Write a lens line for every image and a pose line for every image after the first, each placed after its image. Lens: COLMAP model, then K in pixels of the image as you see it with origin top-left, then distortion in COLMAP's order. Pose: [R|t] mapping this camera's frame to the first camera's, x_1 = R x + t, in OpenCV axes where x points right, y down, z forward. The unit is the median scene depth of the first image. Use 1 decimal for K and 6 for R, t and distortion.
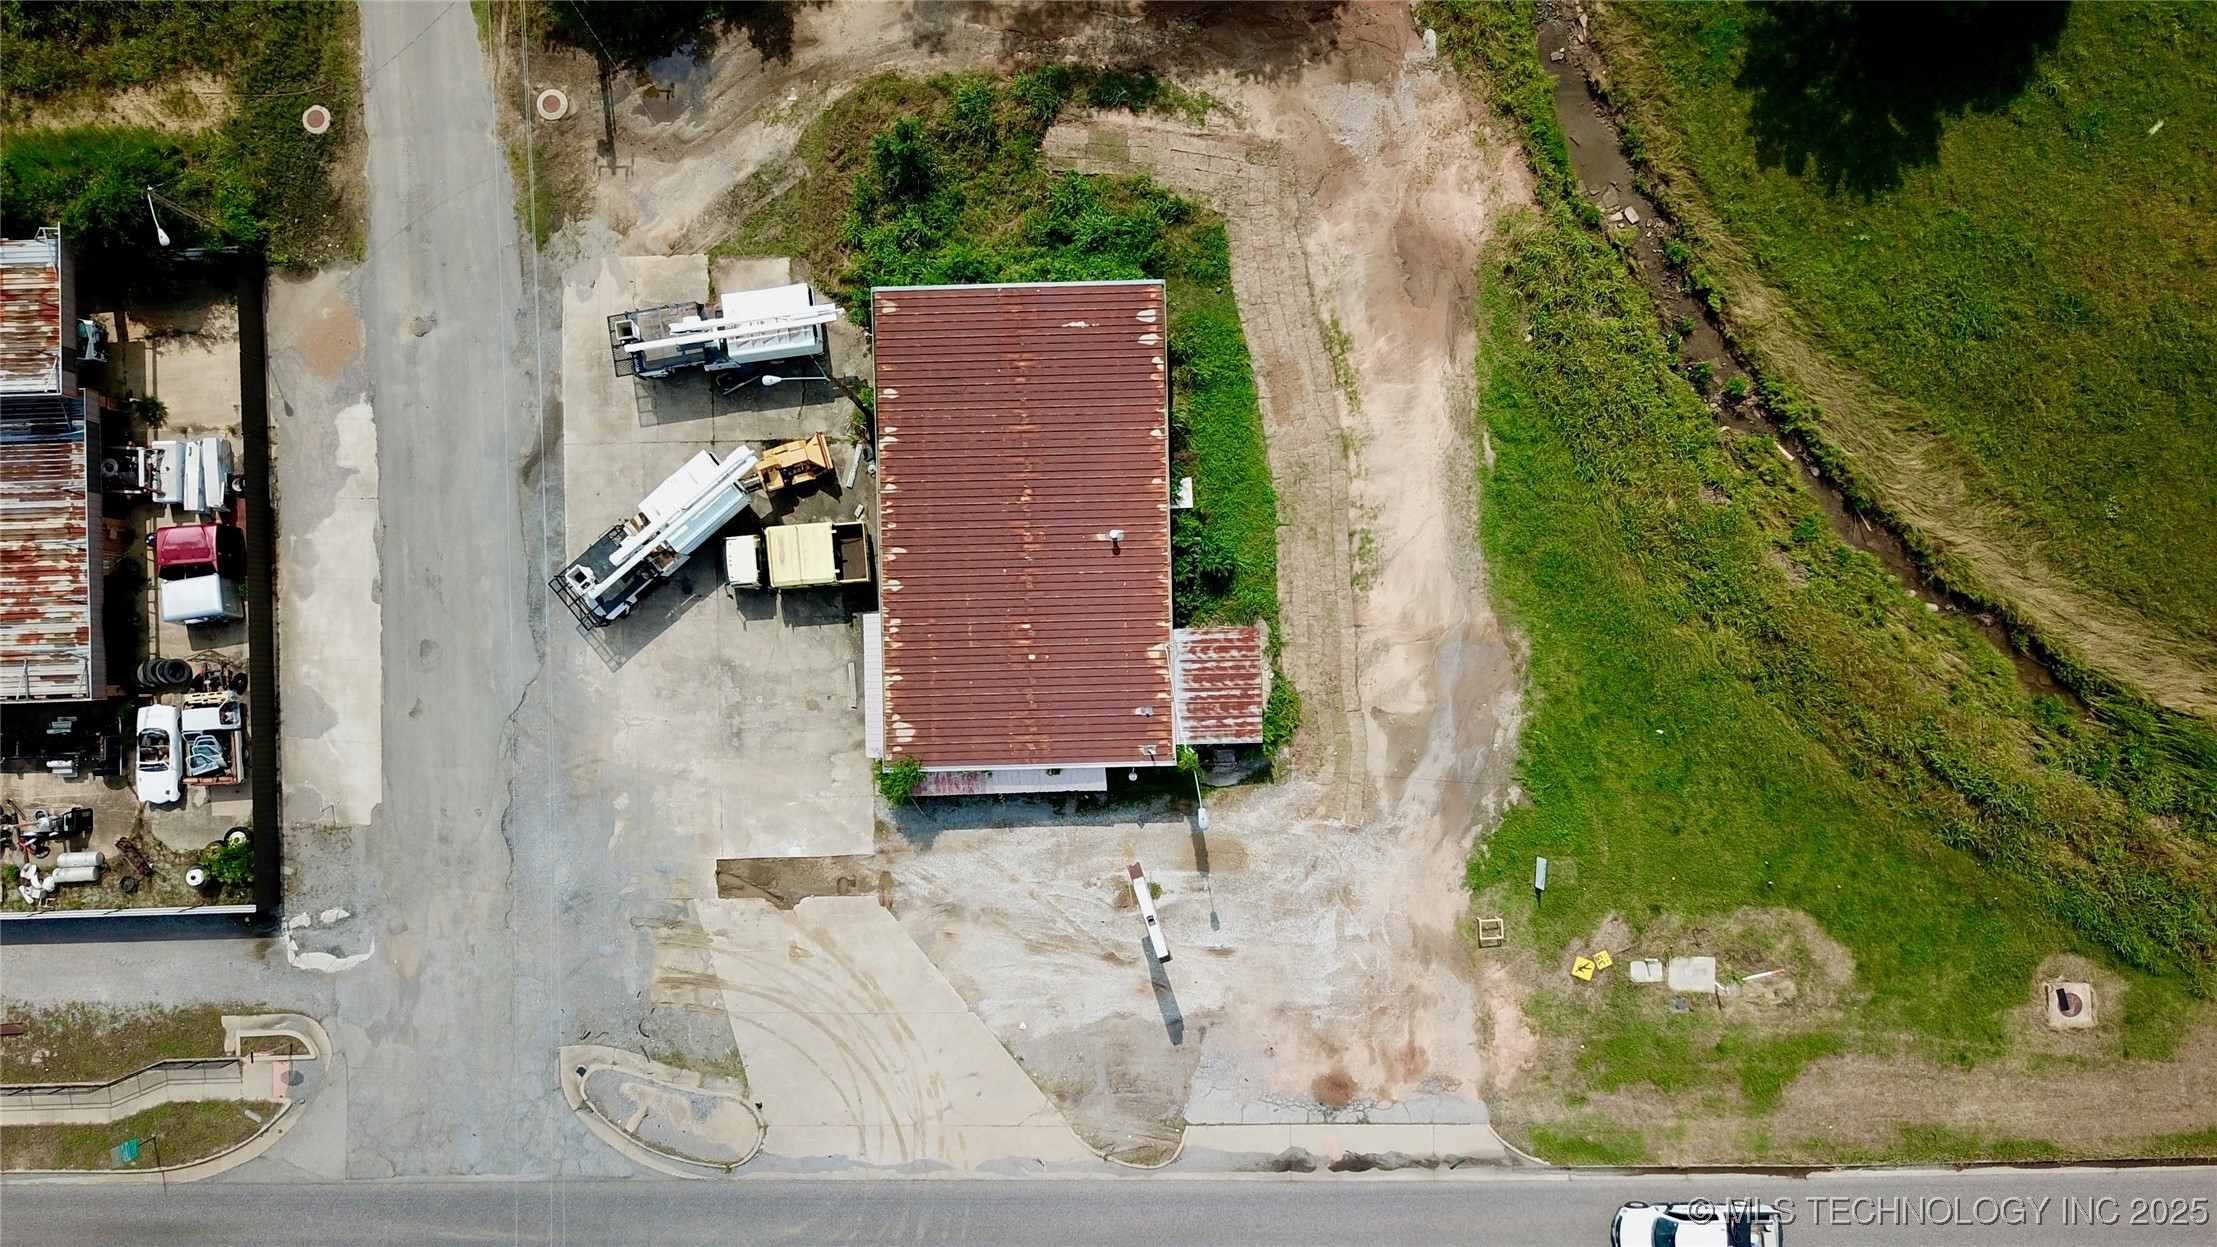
lens RADIAL K [[1710.3, 0, 1098.1], [0, 1710.3, 650.3], [0, 0, 1]] dist [-0.007225, 0.008895]
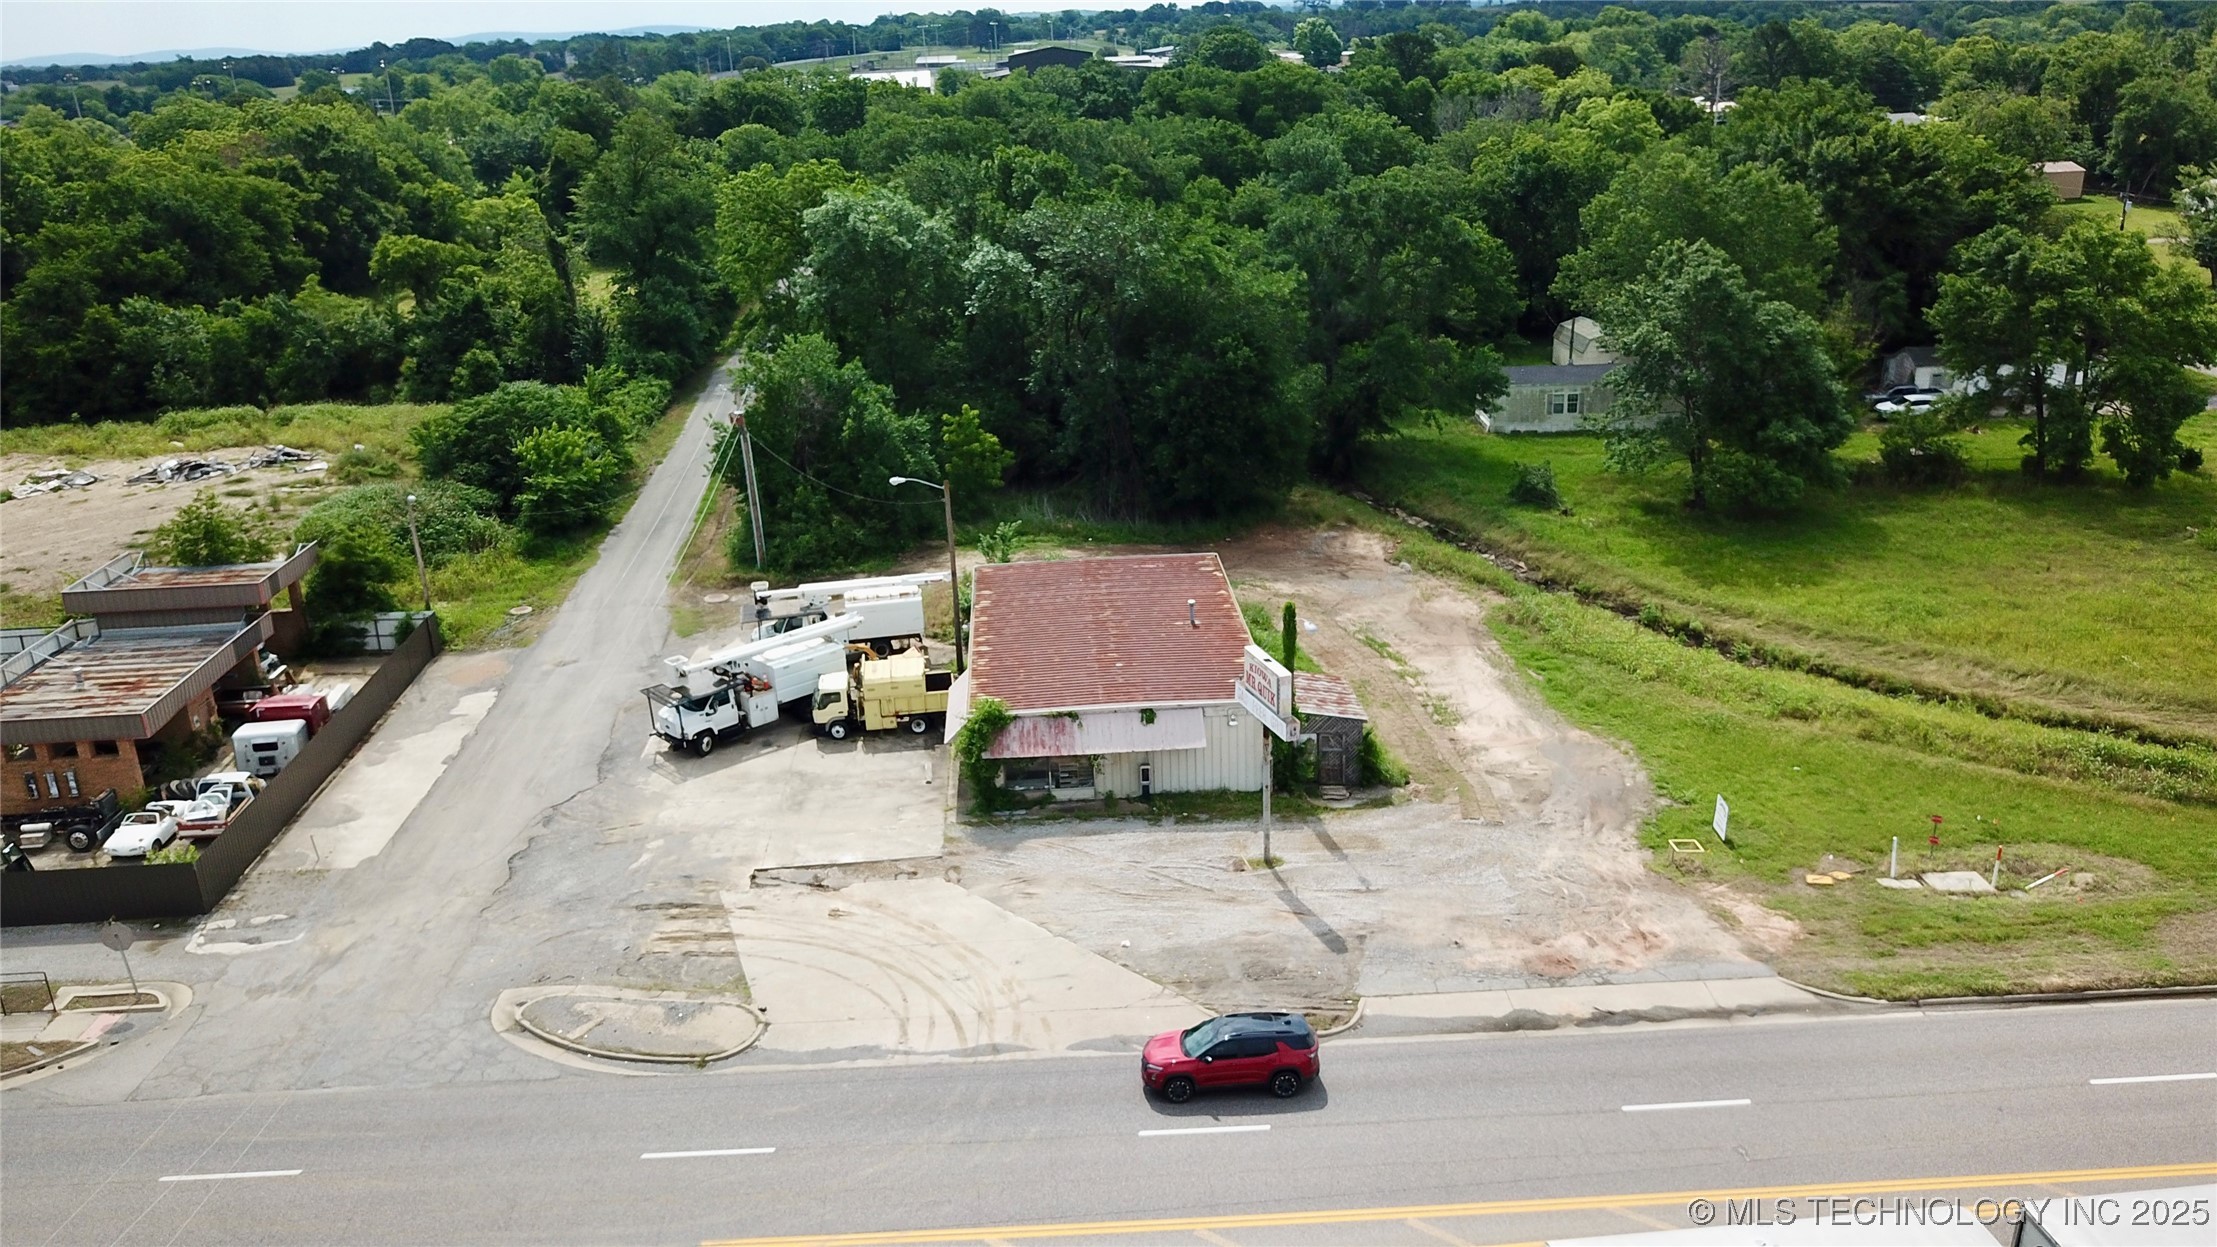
lens RADIAL K [[1714.7, 0, 1097.8], [0, 1714.7, 637.8], [0, 0, 1]] dist [-0.003876, 0.005842]
pose [[0.999437, -0.026293, 0.020825, -0.068475], [0.028719, 0.350096, -0.936274, 0.883866], [0.017326, 0.936345, 0.350654, 0.600653]]
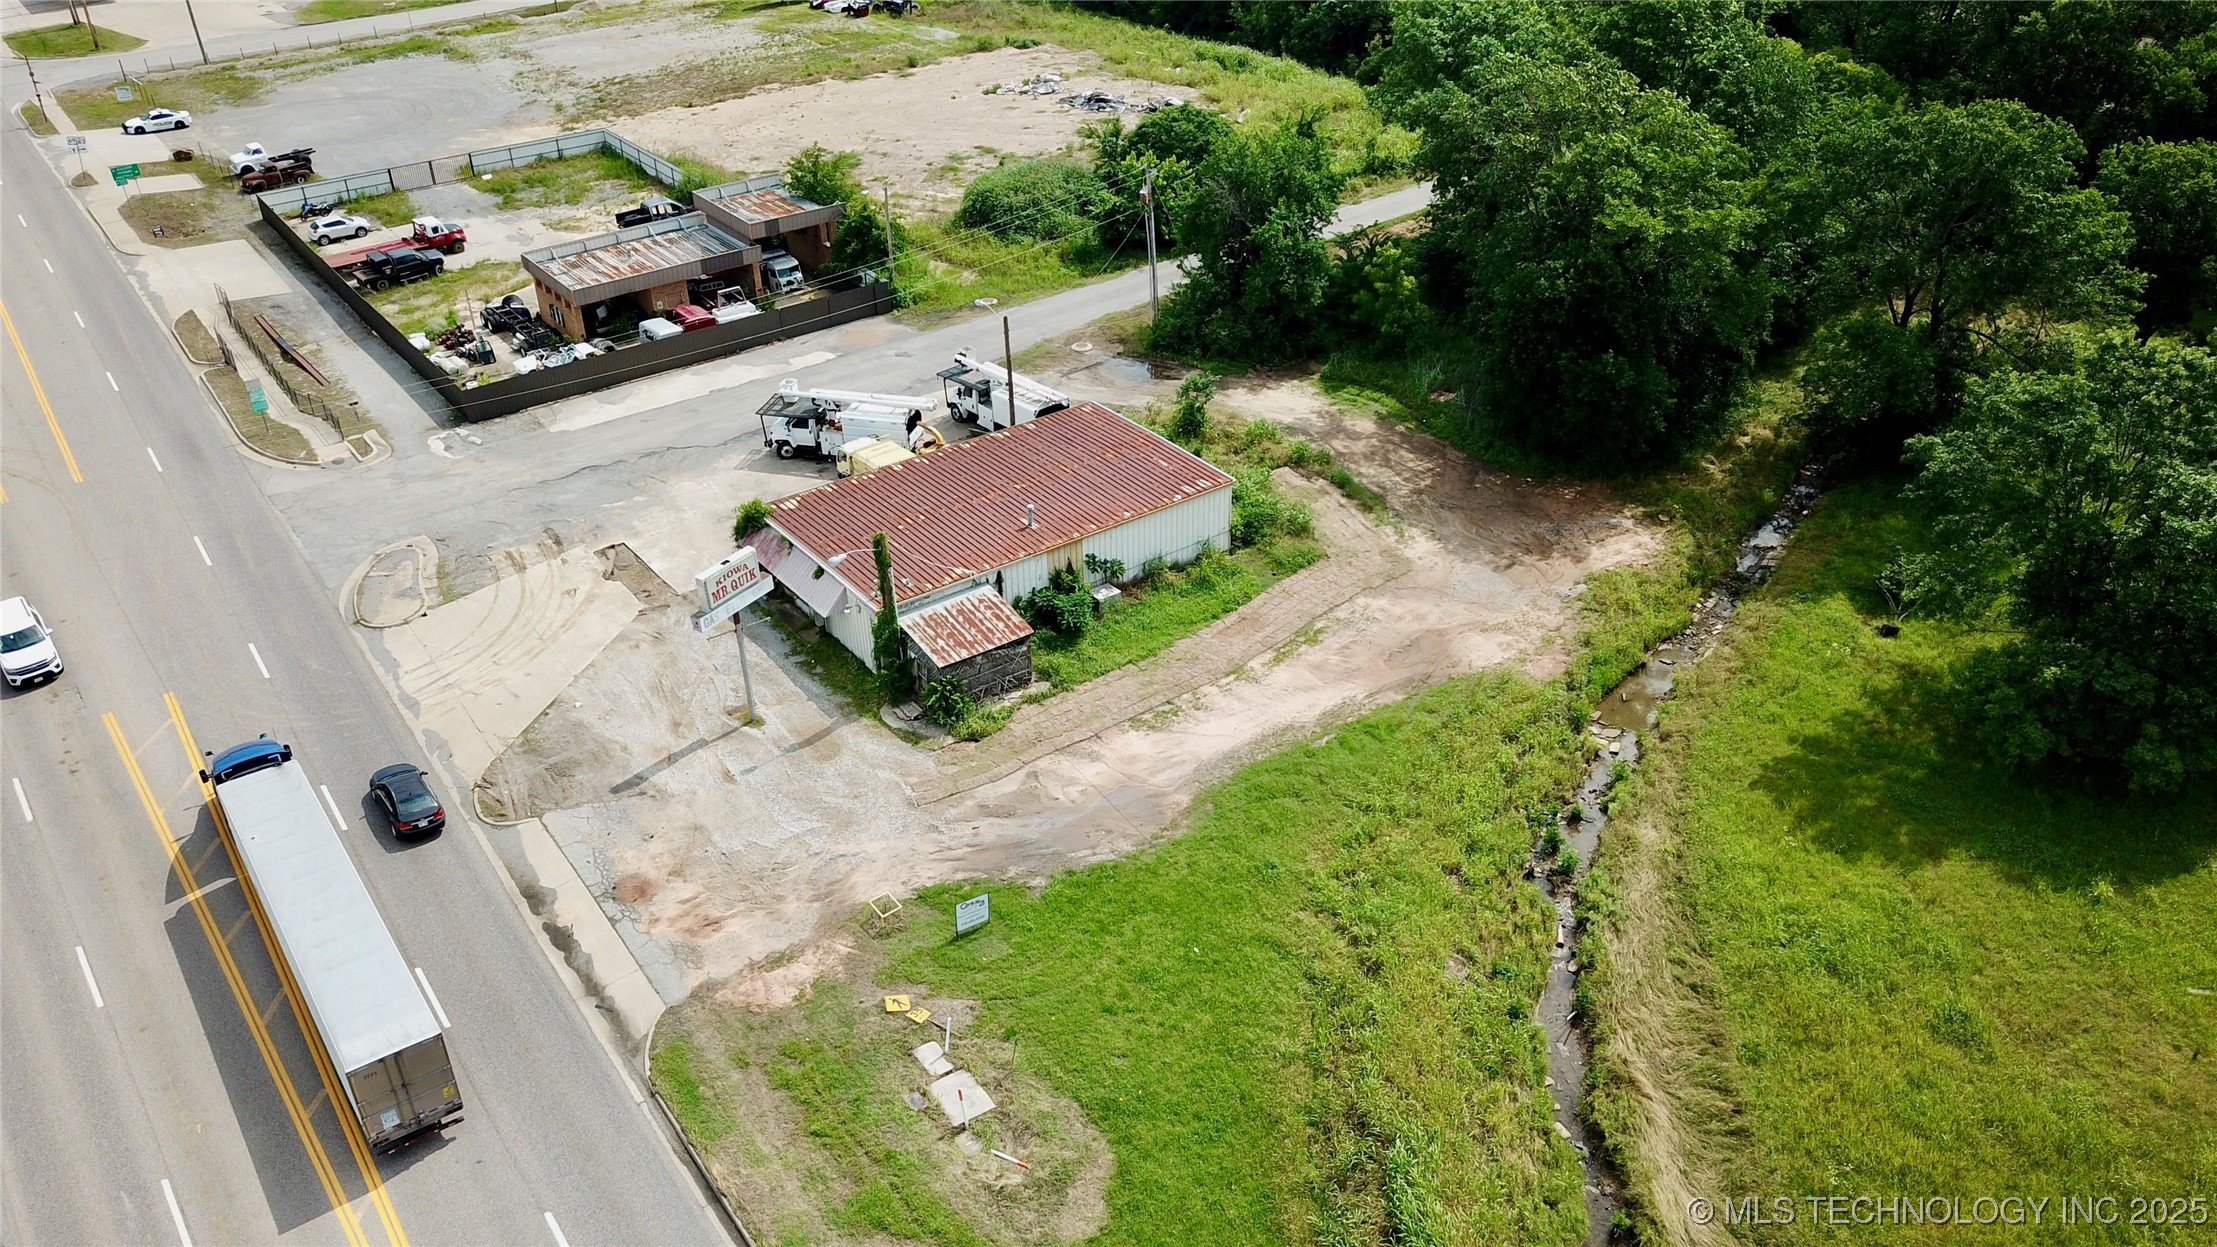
lens RADIAL K [[1716.2, 0, 1098.3], [0, 1716.2, 625.5], [0, 0, 1]] dist [-0.001213, 0.001737]
pose [[0.564042, 0.435789, -0.701388, 0.813801], [-0.825185, 0.328772, -0.459324, 0.414763], [0.030428, 0.837852, 0.545048, 0.416999]]
